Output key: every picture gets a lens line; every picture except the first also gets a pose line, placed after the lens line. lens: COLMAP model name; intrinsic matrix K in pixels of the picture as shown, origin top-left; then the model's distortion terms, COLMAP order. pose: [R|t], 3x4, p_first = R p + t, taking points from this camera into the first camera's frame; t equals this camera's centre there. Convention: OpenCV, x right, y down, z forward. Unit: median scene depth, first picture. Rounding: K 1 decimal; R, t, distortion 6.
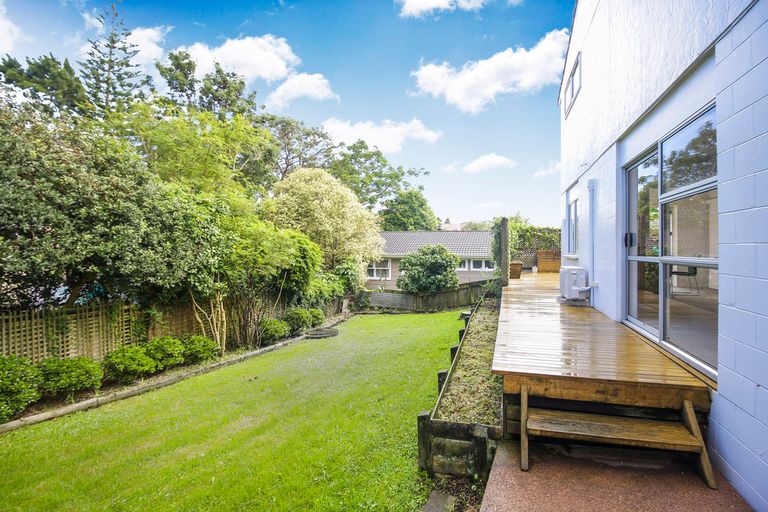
lens RADIAL K [[360.7, 0, 386.3], [0, 360.7, 244.0], [0, 0, 1]] dist [0.000318, 0.000067]
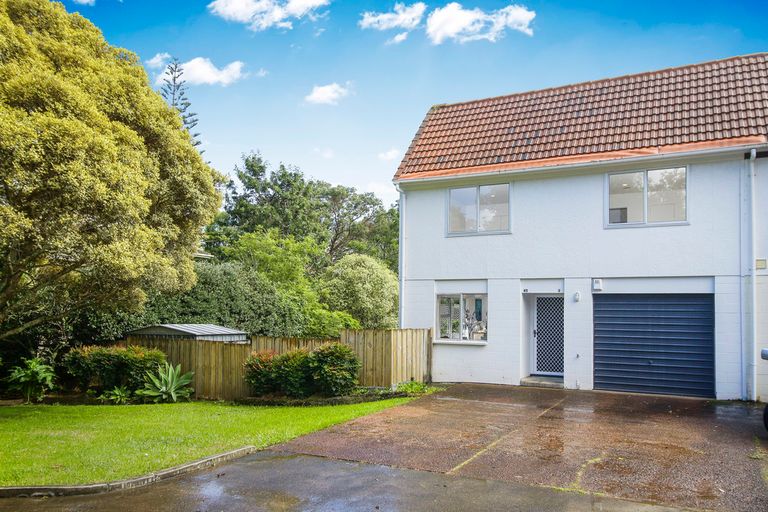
lens RADIAL K [[700.8, 0, 384.0], [0, 700.8, 256.0], [0, 0, 1]] dist [-0.000848, -0.000603]
pose [[0.981324, -0.001216, -0.192361, 0.355041], [-0.010083, 0.998280, -0.057748, -0.076719], [0.192100, 0.058609, 0.979624, -1.366752]]
